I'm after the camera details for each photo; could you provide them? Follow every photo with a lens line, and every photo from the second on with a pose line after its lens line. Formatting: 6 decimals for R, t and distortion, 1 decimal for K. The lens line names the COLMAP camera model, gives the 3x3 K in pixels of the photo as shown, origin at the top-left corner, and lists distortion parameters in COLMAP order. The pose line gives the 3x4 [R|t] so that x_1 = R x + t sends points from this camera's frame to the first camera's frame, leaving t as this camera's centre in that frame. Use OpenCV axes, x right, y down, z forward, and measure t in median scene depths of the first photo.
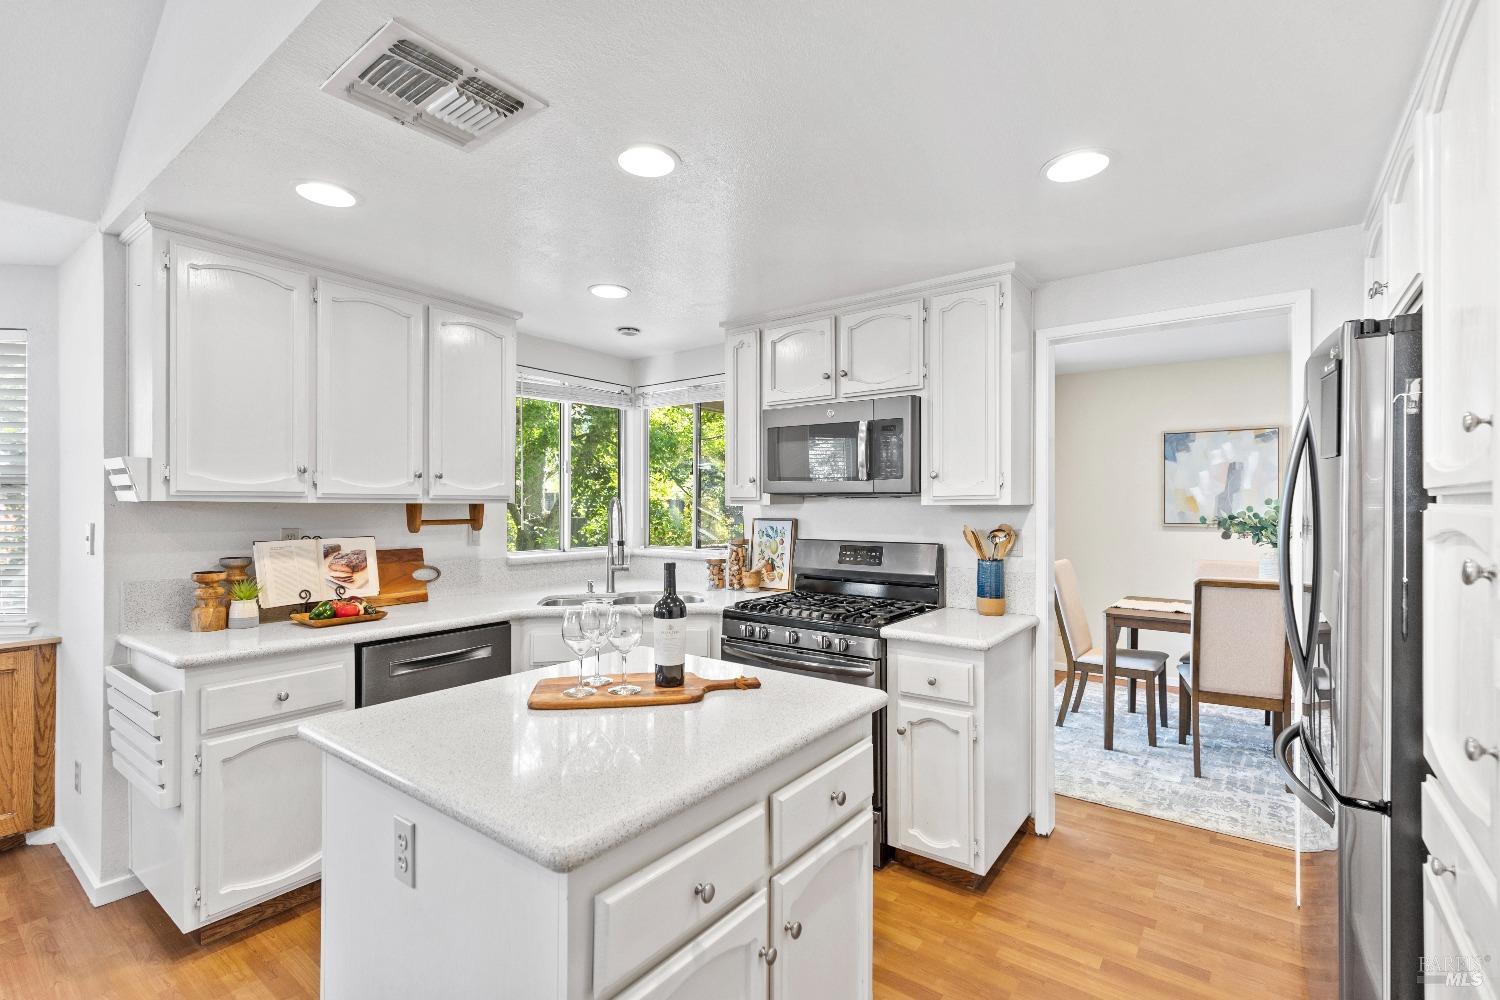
lens RADIAL K [[680.8, 0, 742.0], [0, 680.8, 505.5], [0, 0, 1]] dist [0.010318, -0.002303]
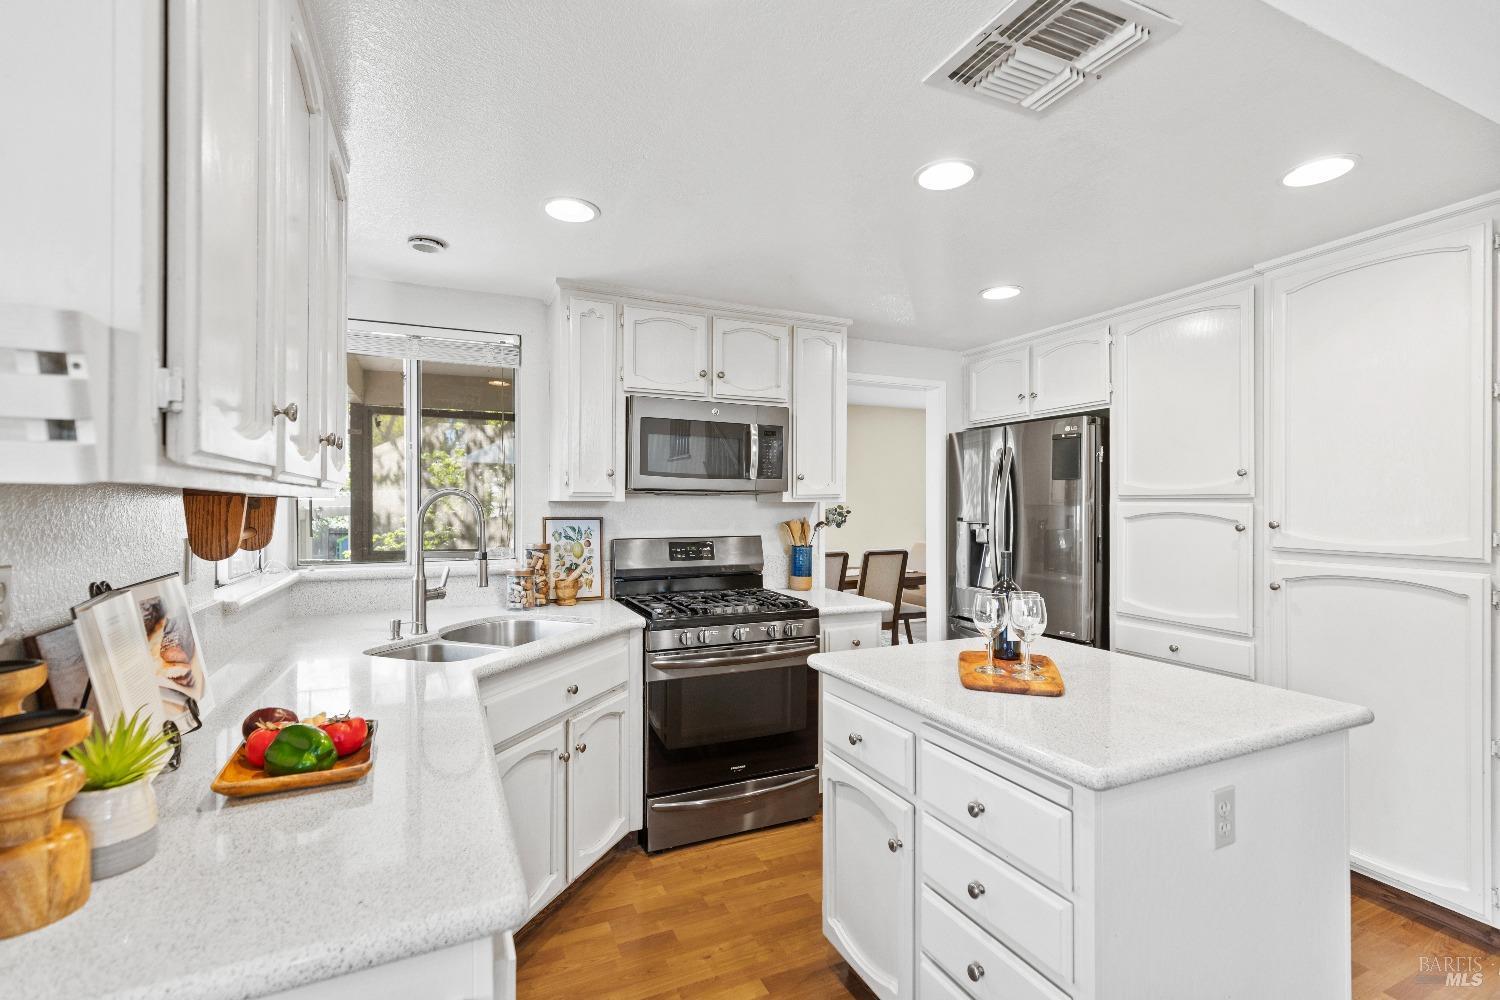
lens RADIAL K [[680.8, 0, 752.6], [0, 680.8, 502.8], [0, 0, 1]] dist [0.010318, -0.002303]
pose [[0.459039, 0.001134, 0.888416, -0.770417], [-0.000615, 0.999999, -0.000959, 0.001646], [-0.888416, -0.000106, 0.459039, 0.497849]]
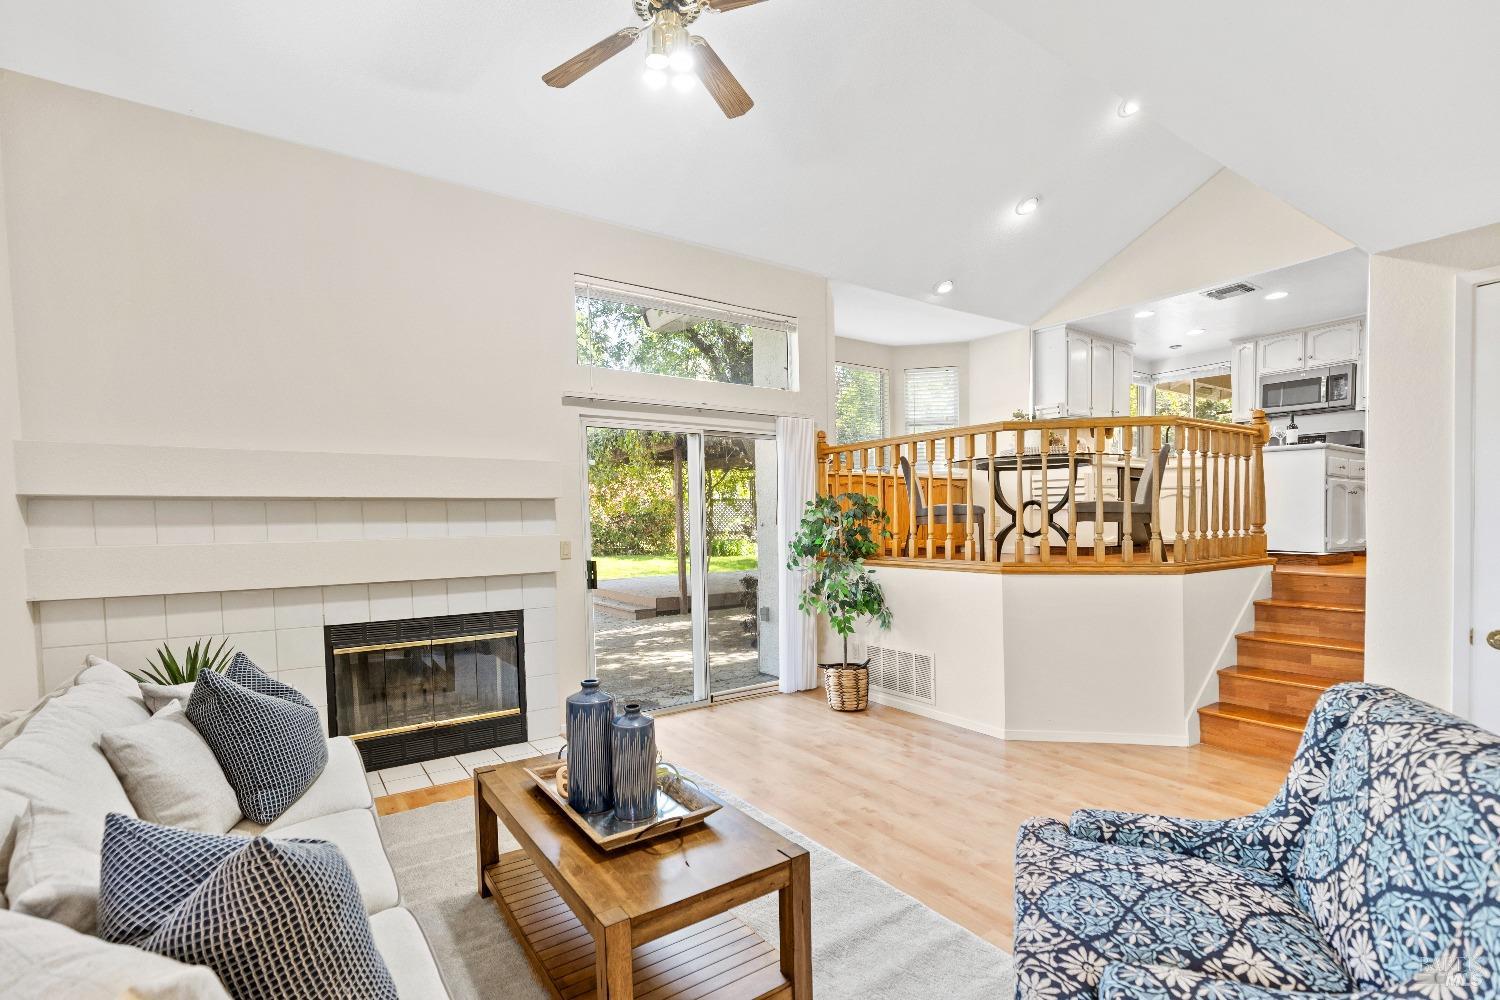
lens RADIAL K [[680.8, 0, 753.4], [0, 680.8, 539.9], [0, 0, 1]] dist [0.010318, -0.002303]
pose [[0.950500, -0.002288, -0.310716, -0.944676], [0.012557, 0.999439, 0.031053, 0.334887], [0.310470, -0.033418, 0.949995, -1.842572]]
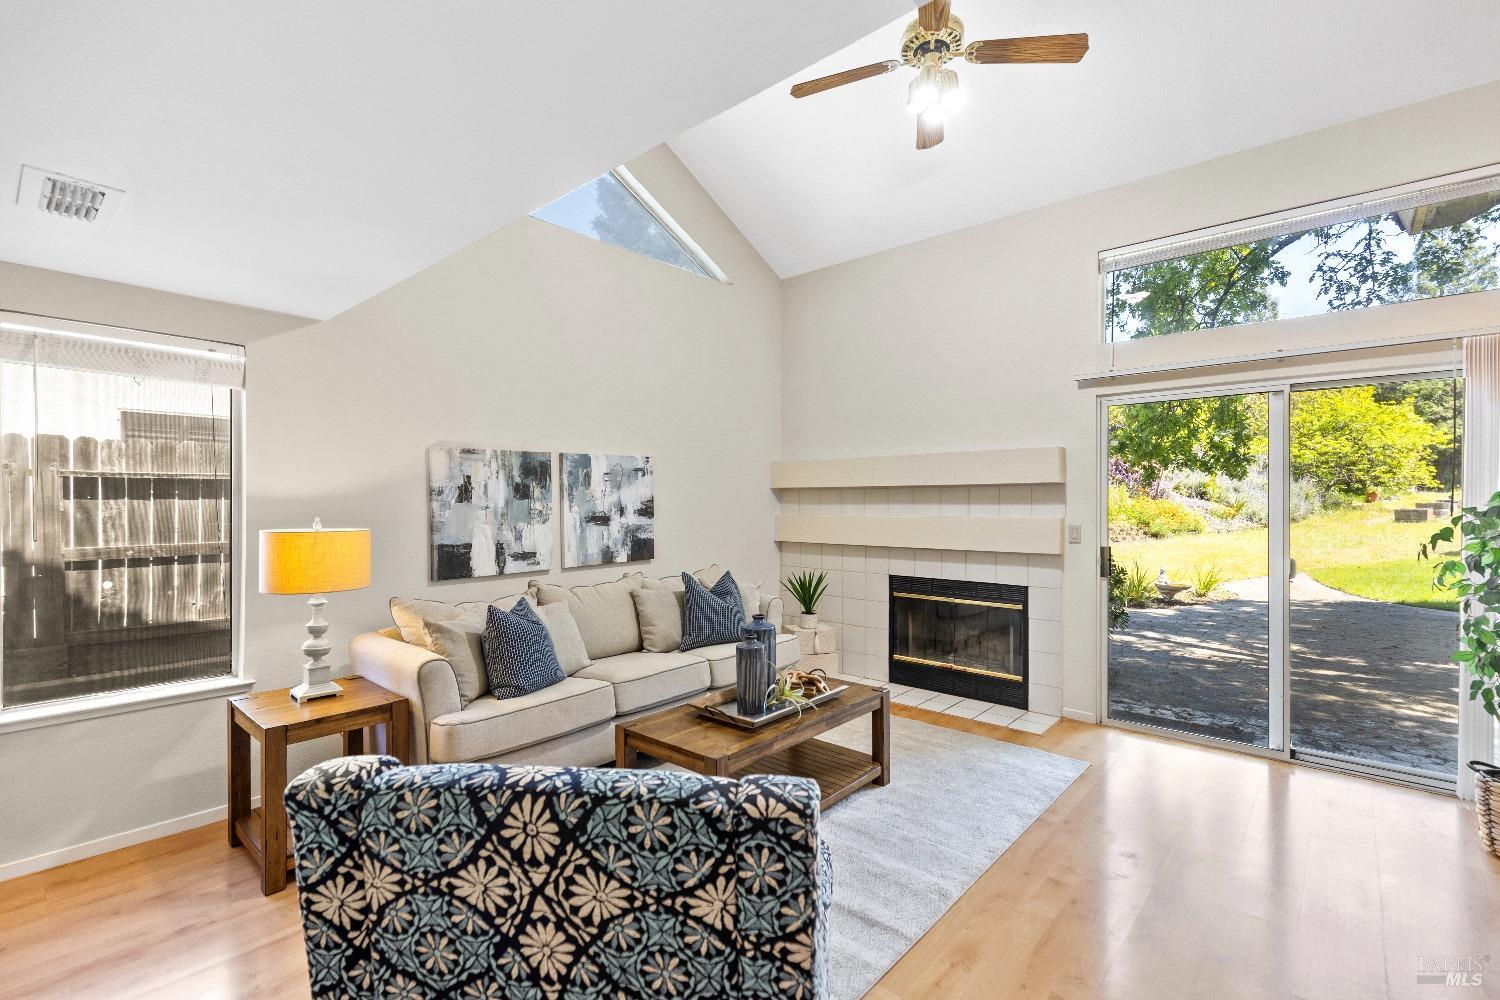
lens RADIAL K [[680.8, 0, 756.2], [0, 680.8, 501.3], [0, 0, 1]] dist [0.010318, -0.002303]
pose [[-0.062029, -0.003098, -0.998070, -0.259969], [-0.001400, 0.999994, -0.003017, 0.332035], [0.998073, 0.001210, -0.062033, -1.144898]]
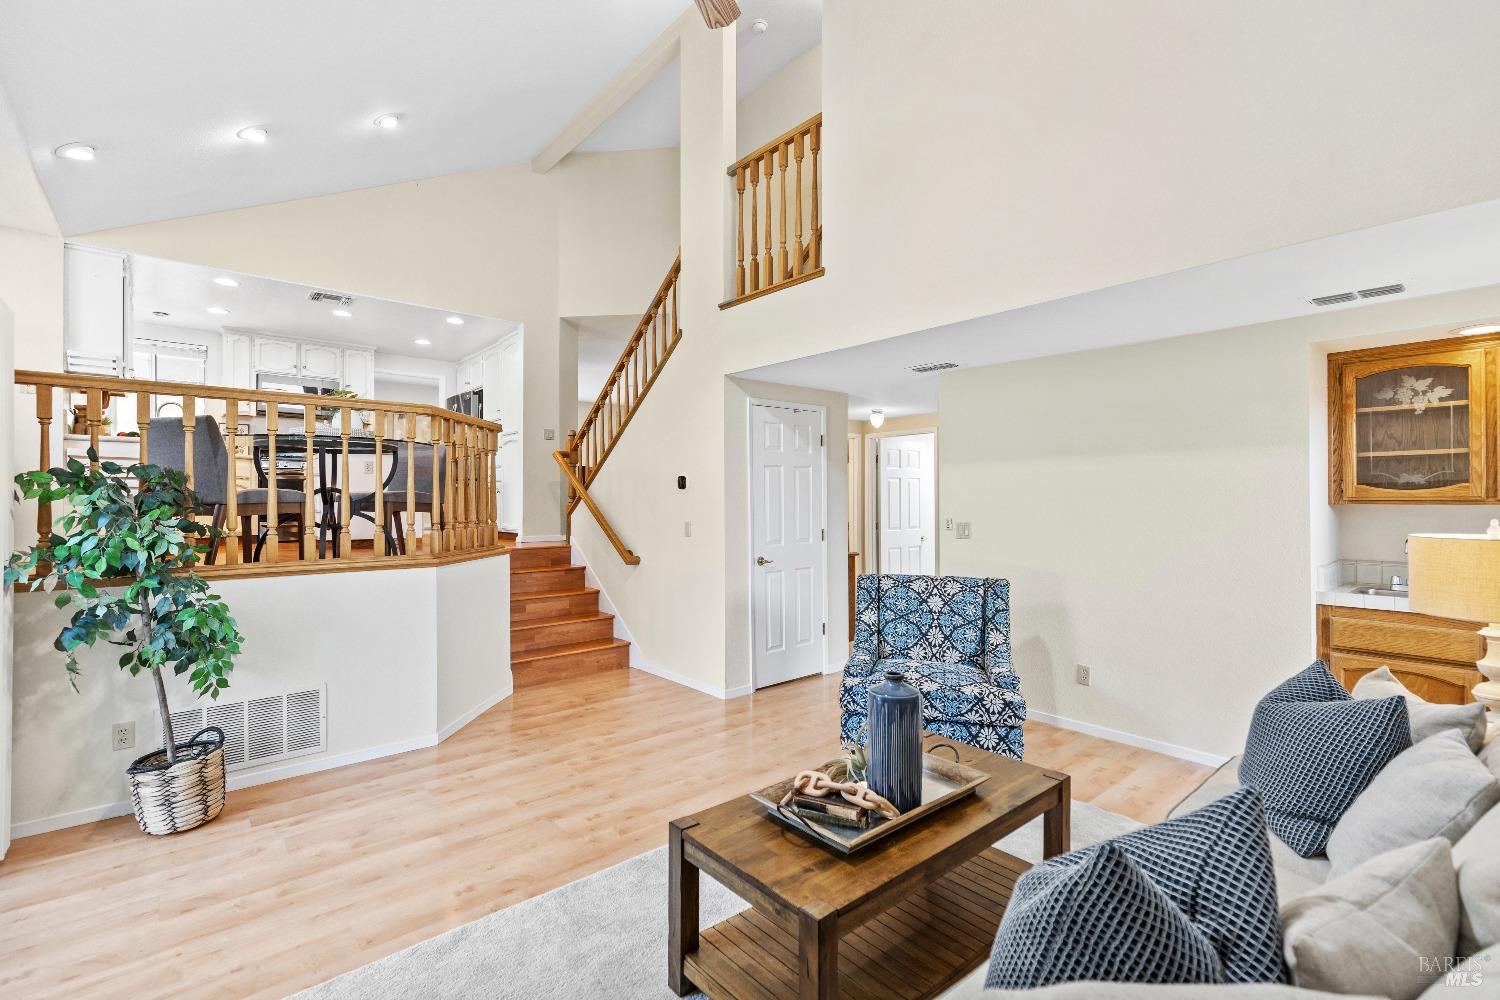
lens RADIAL K [[680.8, 0, 748.8], [0, 680.8, 508.9], [0, 0, 1]] dist [0.010318, -0.002303]
pose [[0.210873, -0.003040, 0.977509, -2.065799], [0.000054, 0.999995, 0.003098, 0.339380], [-0.977514, -0.000600, 0.210872, -1.201403]]
